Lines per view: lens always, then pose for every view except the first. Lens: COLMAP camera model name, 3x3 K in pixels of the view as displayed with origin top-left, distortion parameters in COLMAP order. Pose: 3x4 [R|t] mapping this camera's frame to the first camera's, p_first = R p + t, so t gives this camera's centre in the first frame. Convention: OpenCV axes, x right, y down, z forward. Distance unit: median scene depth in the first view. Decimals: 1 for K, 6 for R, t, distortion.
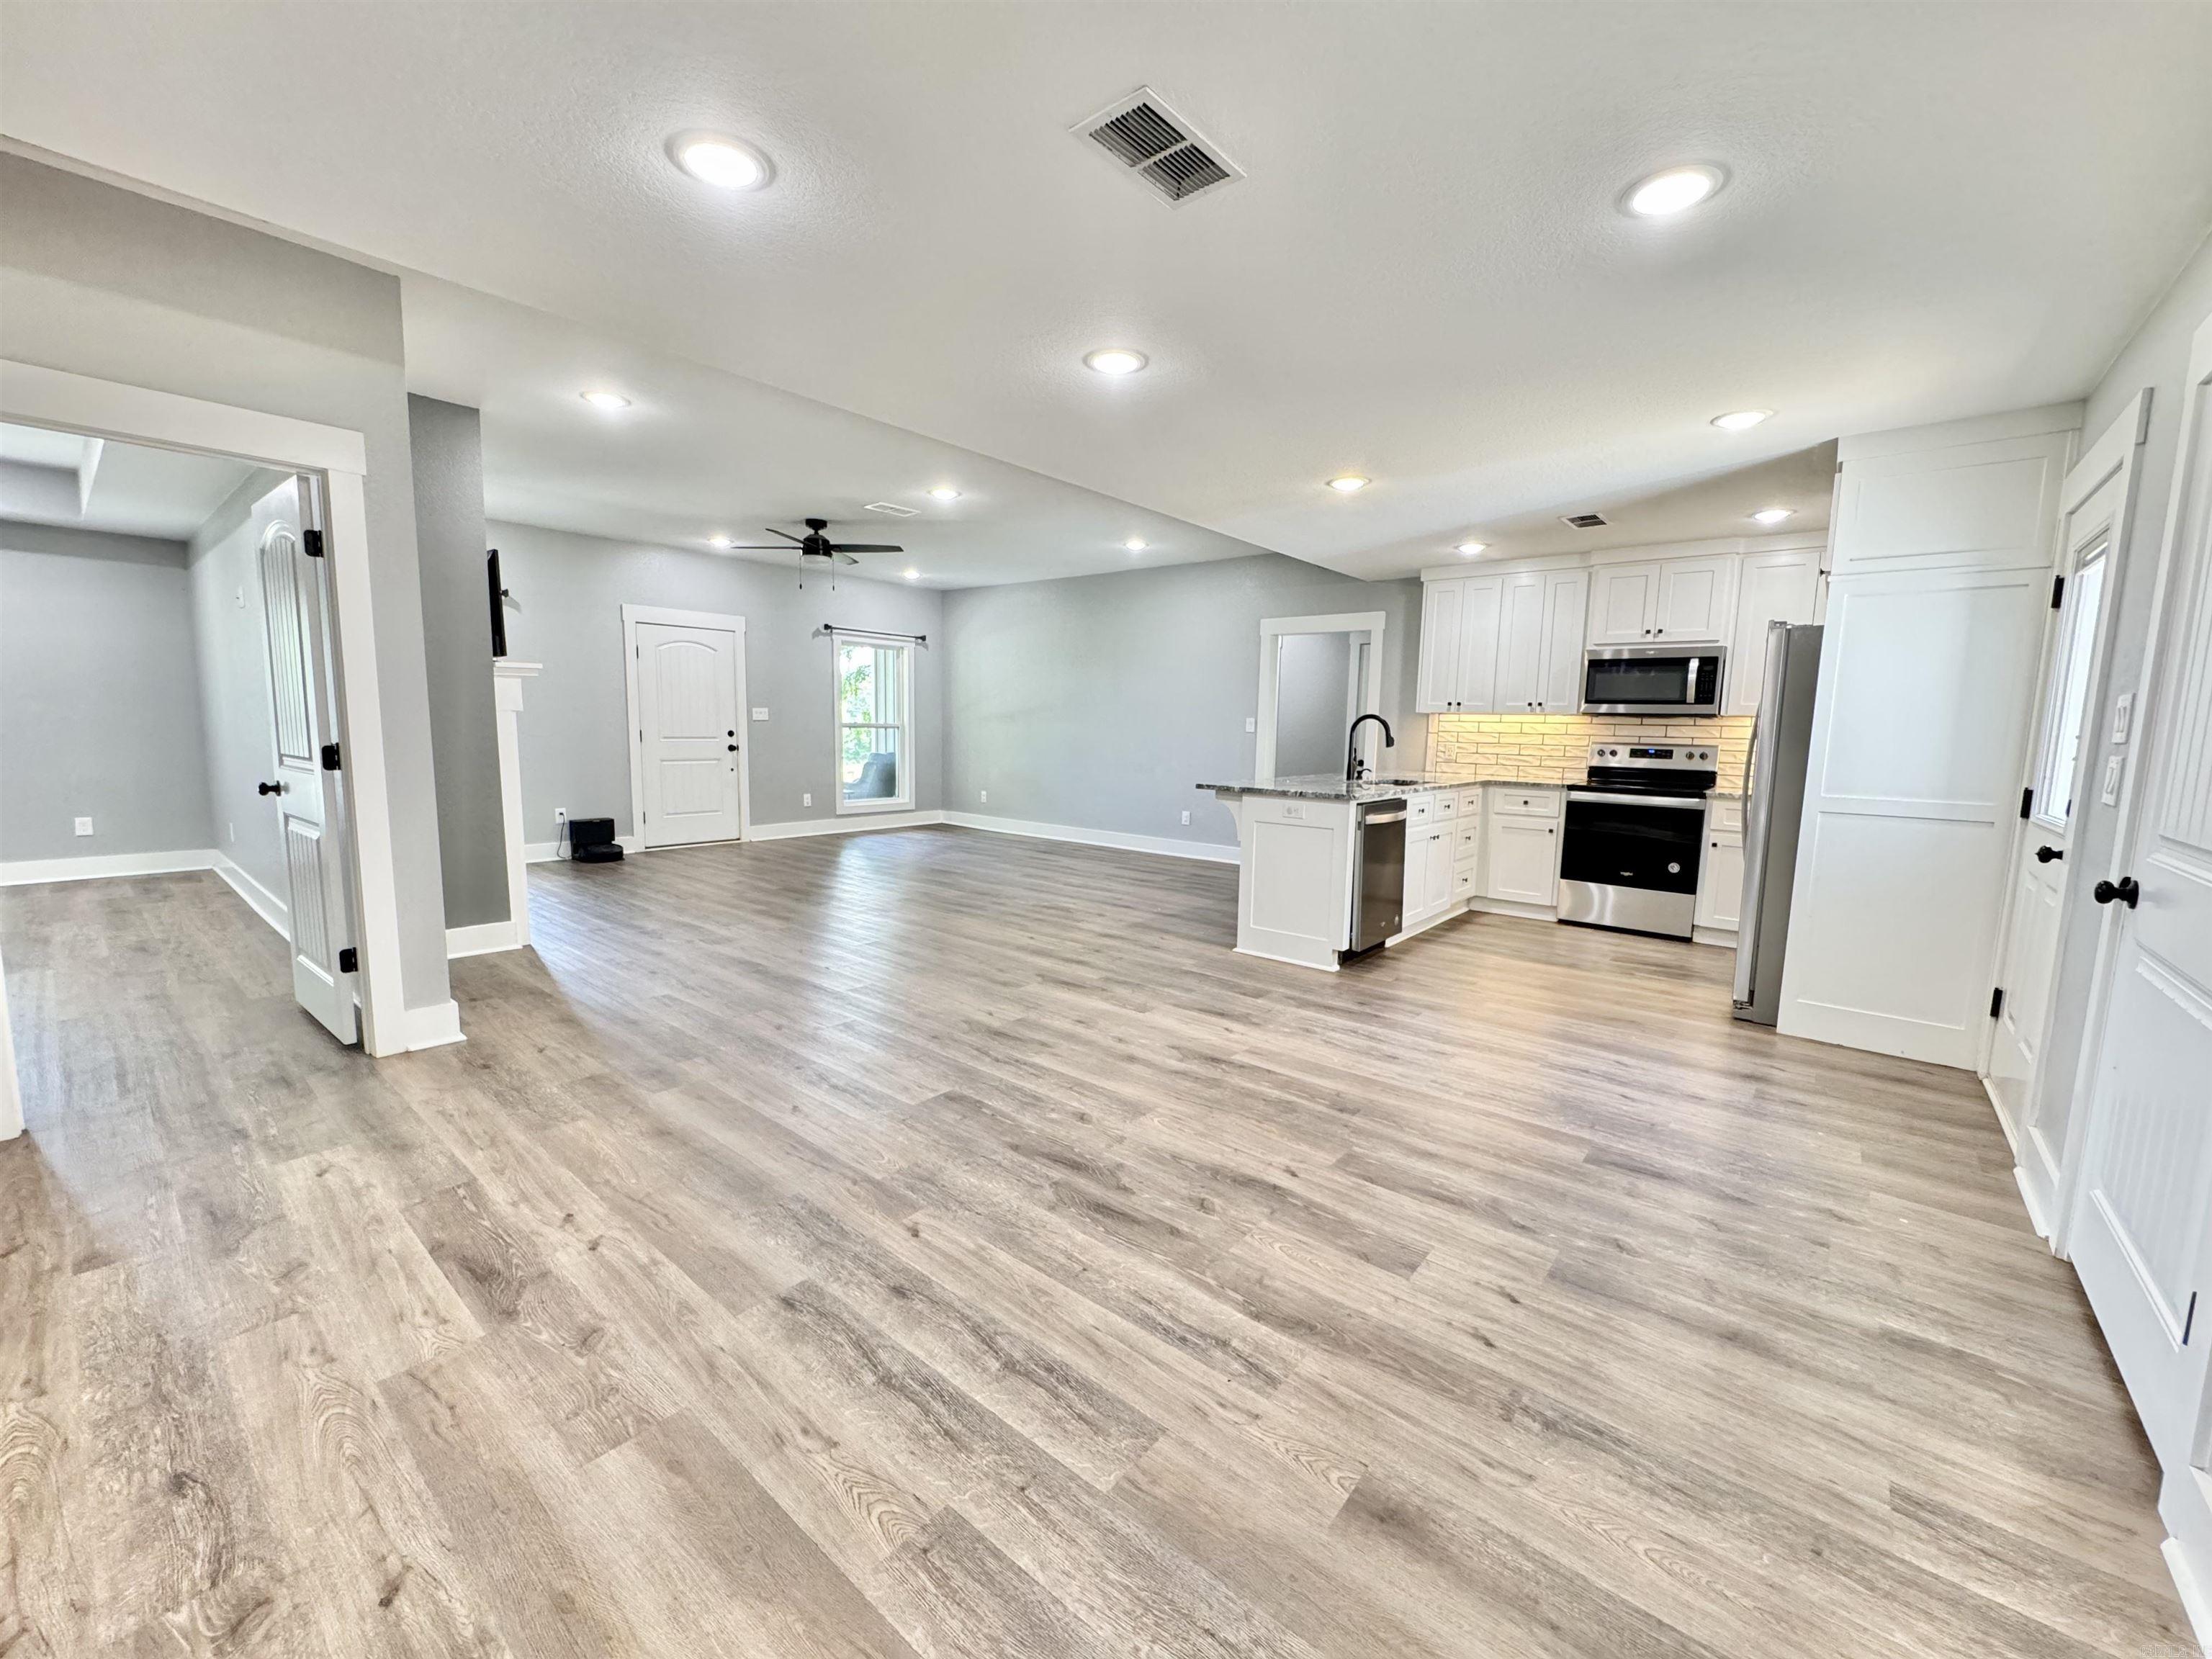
lens RADIAL K [[870.3, 0, 1106.0], [0, 870.3, 829.5], [0, 0, 1]] dist [-0.004285, -0.000264]
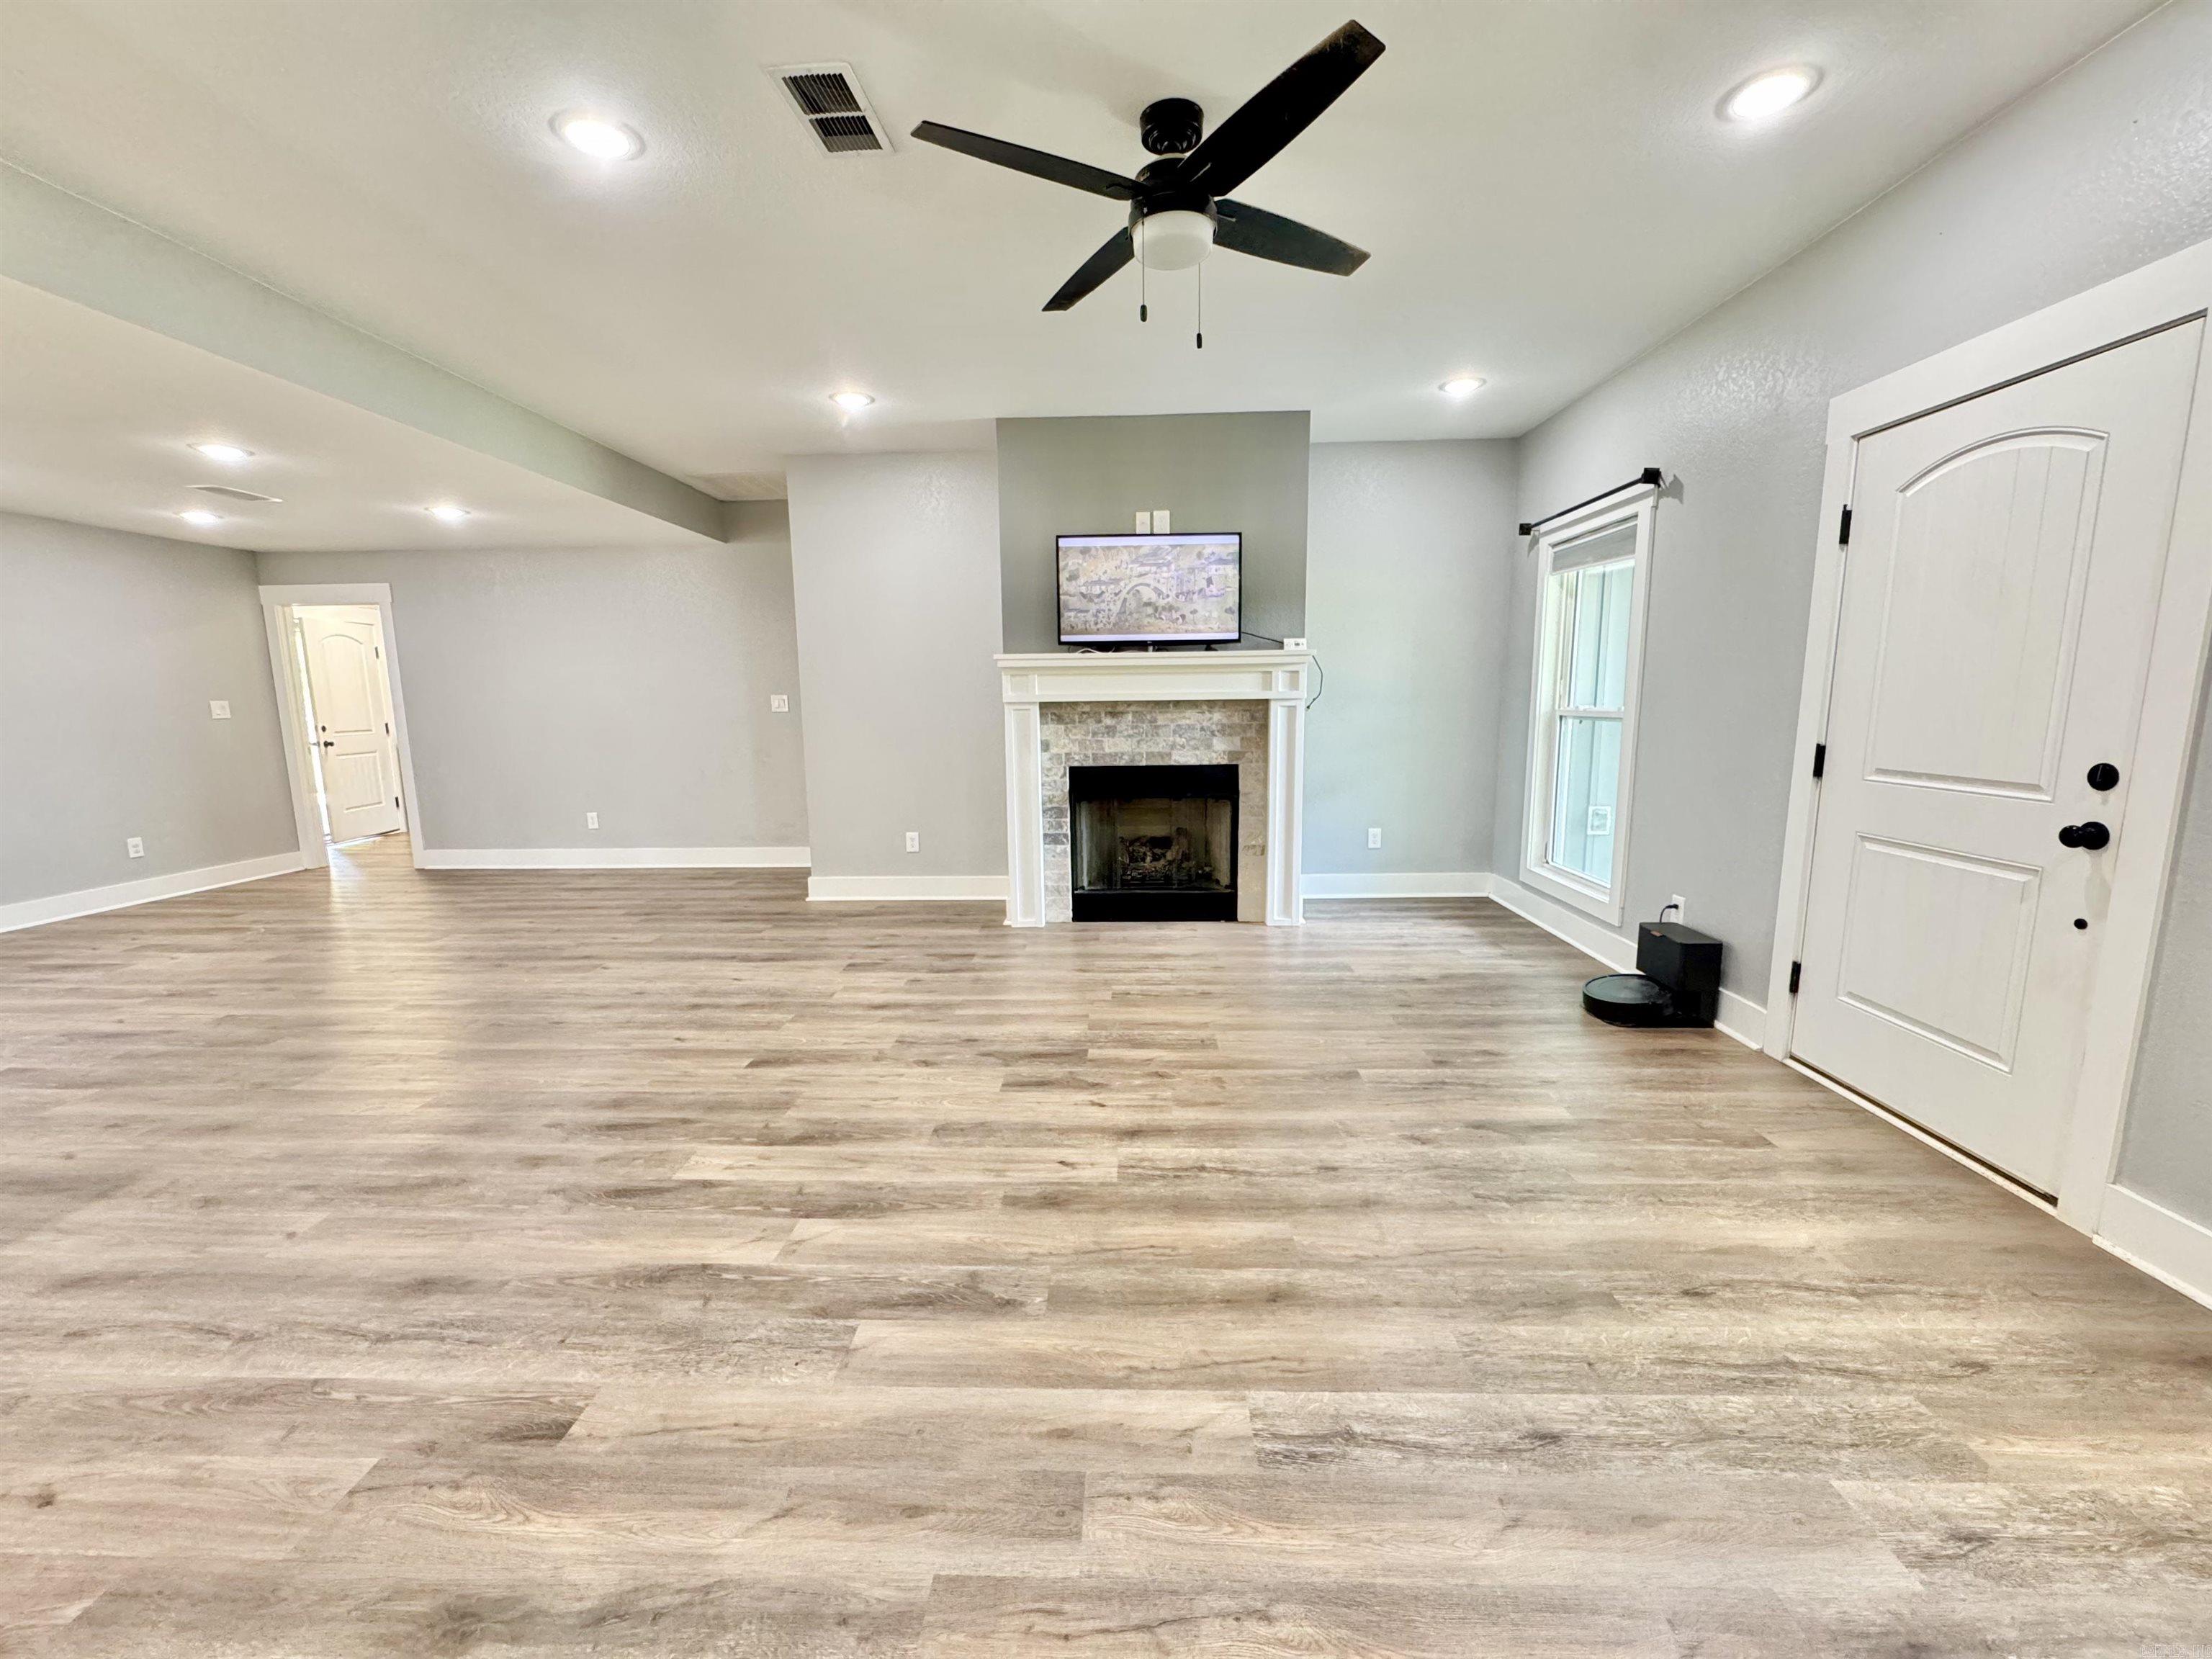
lens RADIAL K [[870.3, 0, 1106.0], [0, 870.3, 829.5], [0, 0, 1]] dist [-0.004285, -0.000264]
pose [[-0.790391, 0.086002, -0.606536, -0.209844], [-0.076500, 0.968490, 0.237013, -0.378156], [0.607807, 0.233733, -0.758906, 2.924481]]
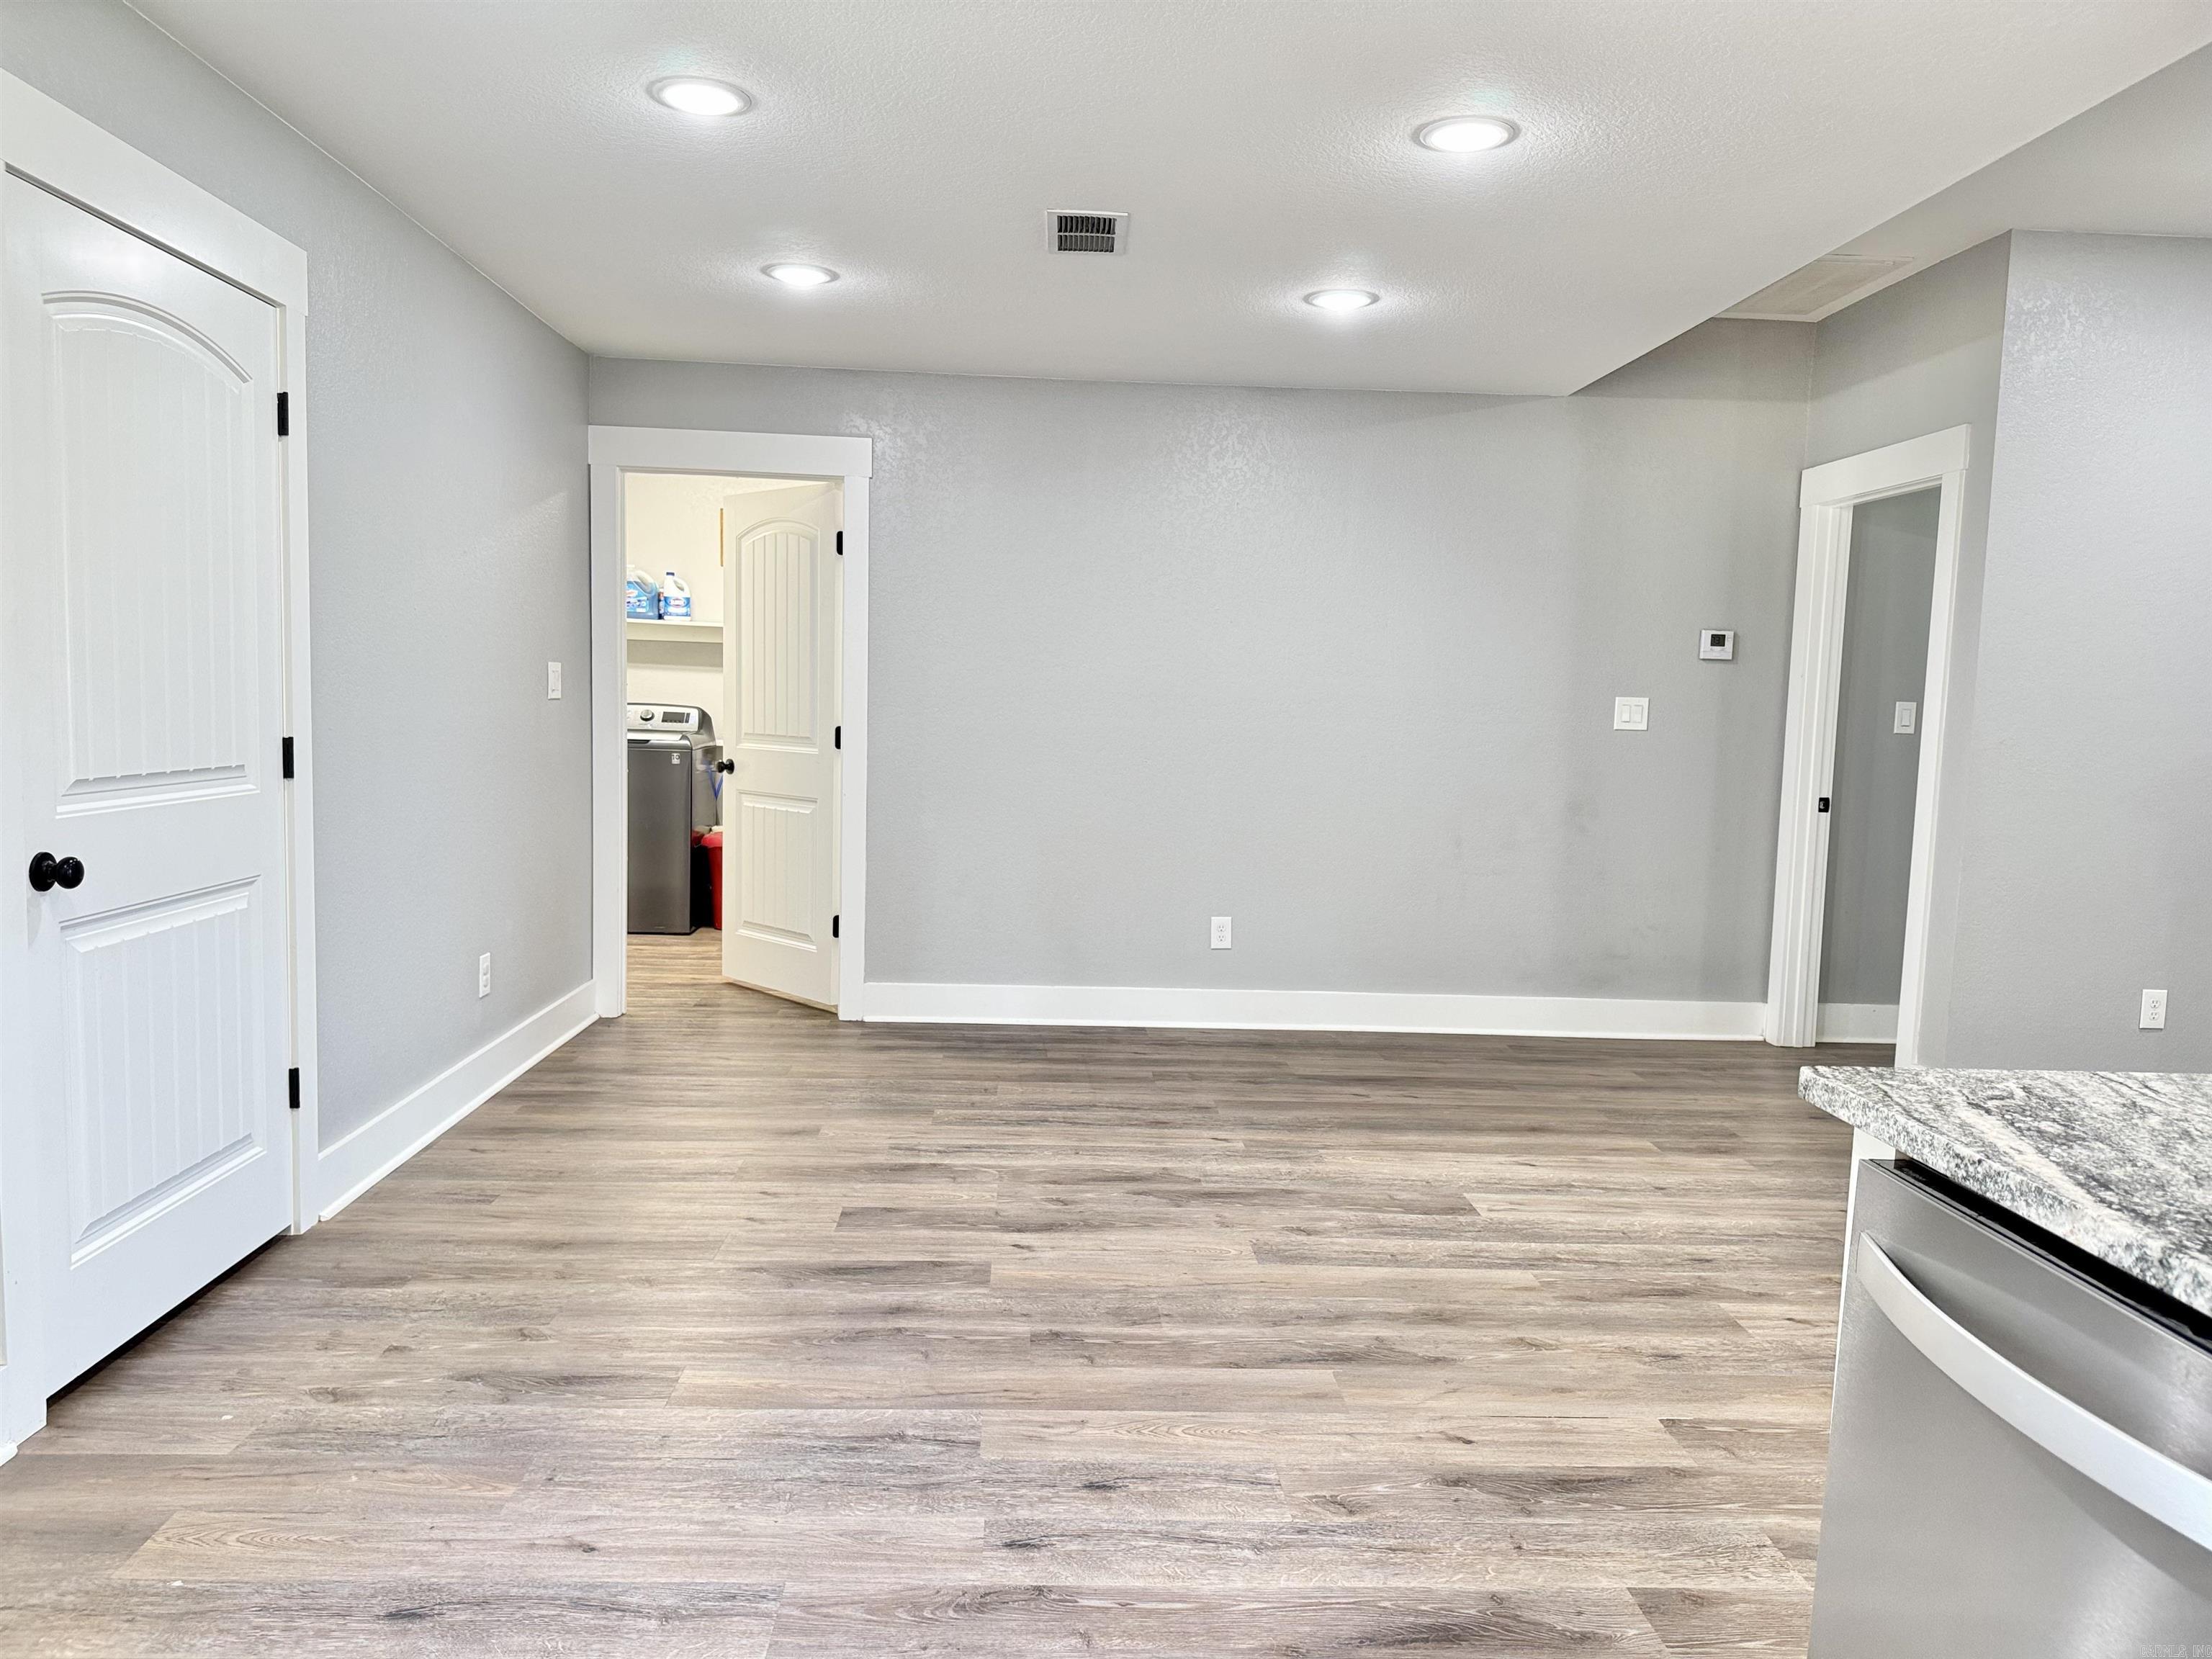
lens RADIAL K [[1560.3, 0, 1106.0], [0, 1560.3, 829.5], [0, 0, 1]] dist [0.074759, -0.095093]
pose [[-0.734640, 0.017345, -0.678235, 0.938333], [-0.127871, 0.978218, 0.163522, -0.190580], [0.666298, 0.206856, -0.716420, 1.664914]]
